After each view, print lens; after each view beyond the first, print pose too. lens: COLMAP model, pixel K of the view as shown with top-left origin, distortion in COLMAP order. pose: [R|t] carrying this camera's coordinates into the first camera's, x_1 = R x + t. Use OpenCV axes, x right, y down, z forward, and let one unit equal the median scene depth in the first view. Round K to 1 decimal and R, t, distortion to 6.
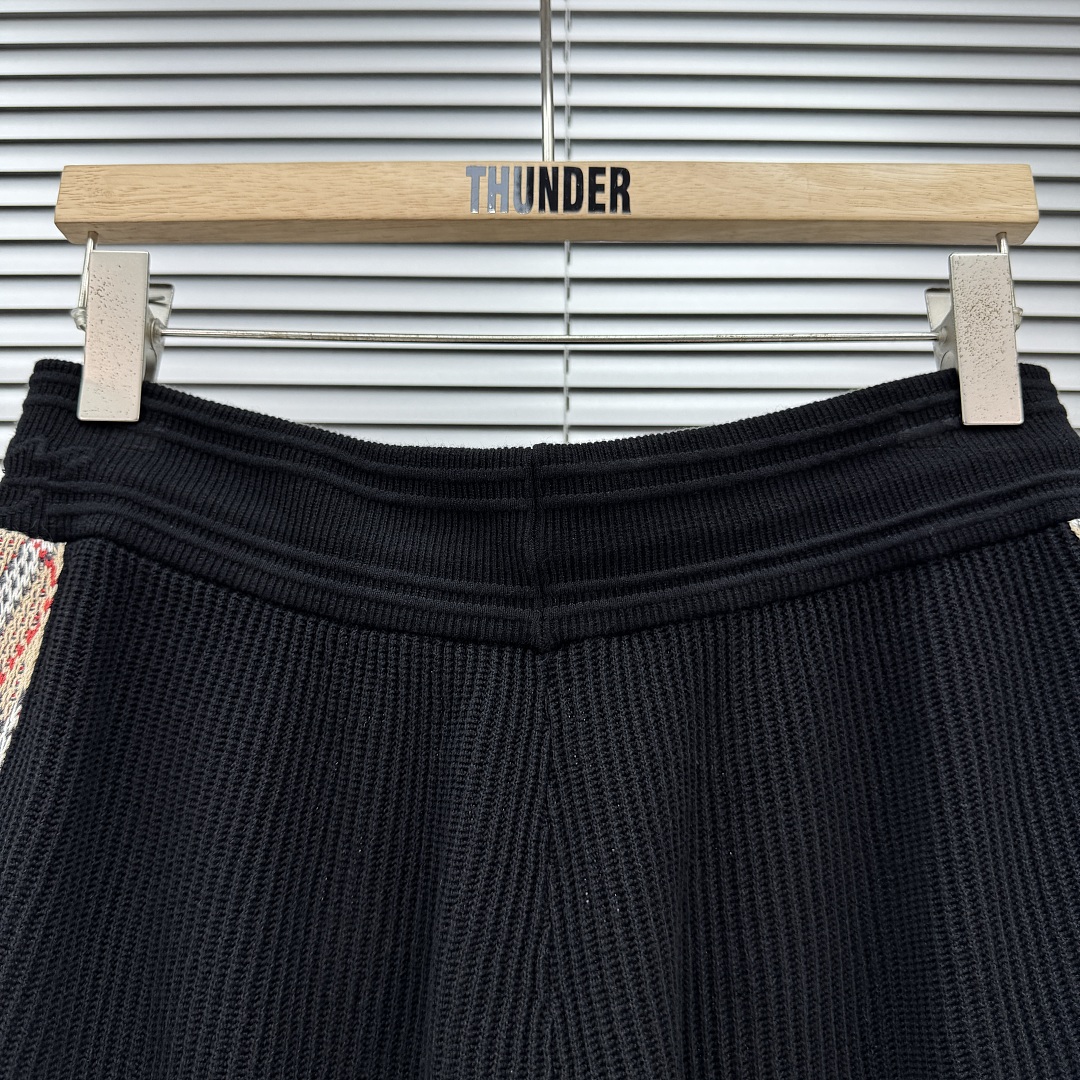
lens RADIAL K [[1018.1, 0, 540.0], [0, 1018.1, 540.0], [0, 0, 1]] dist [0.003148, -0.102527]
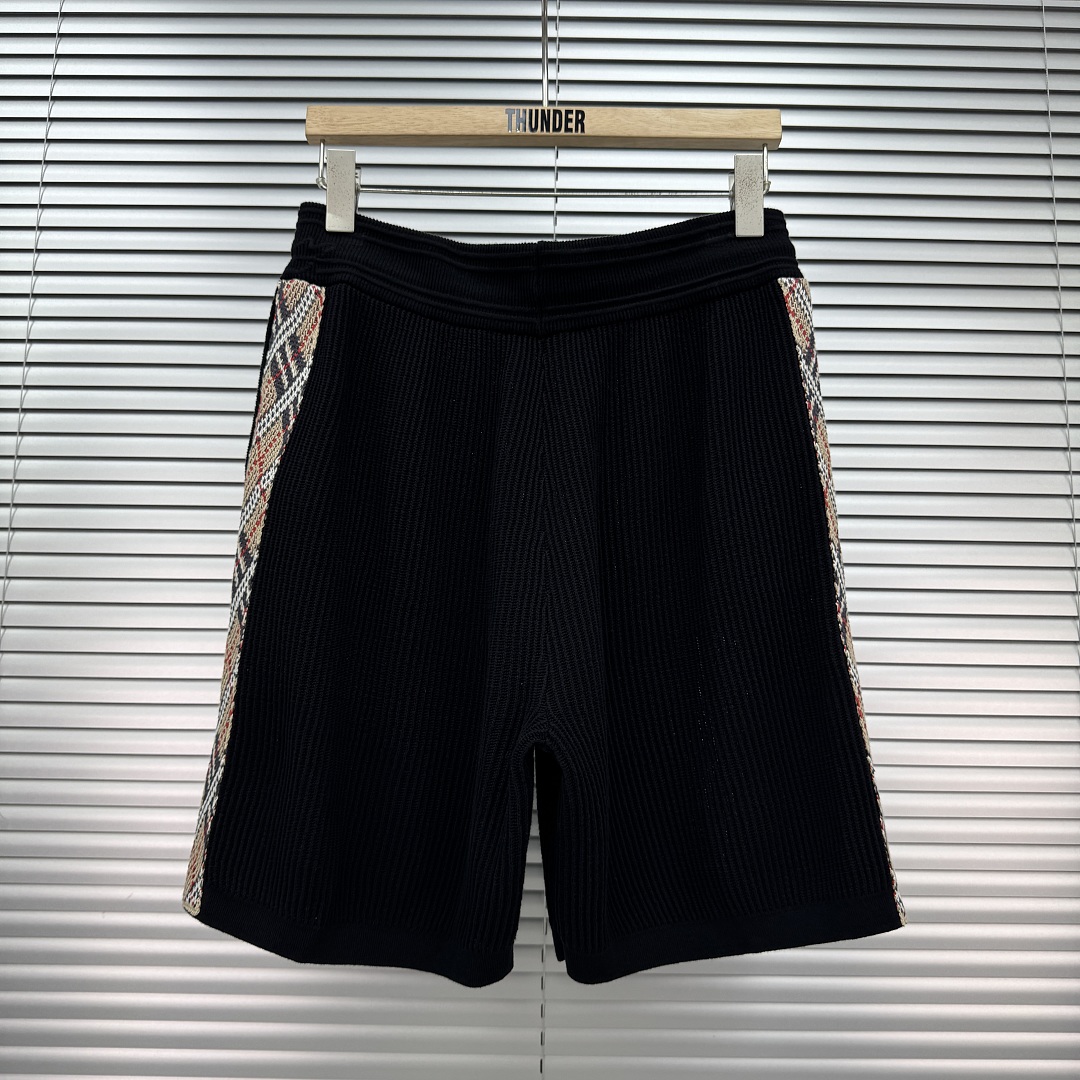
lens RADIAL K [[970.3, 0, 540.0], [0, 970.3, 540.0], [0, 0, 1]] dist [-0.001533, -0.010335]
pose [[0.999959, 0.006266, 0.006474, -0.010827], [-0.006948, 0.993761, 0.111312, 0.309392], [-0.005736, -0.111353, 0.993764, -1.153560]]
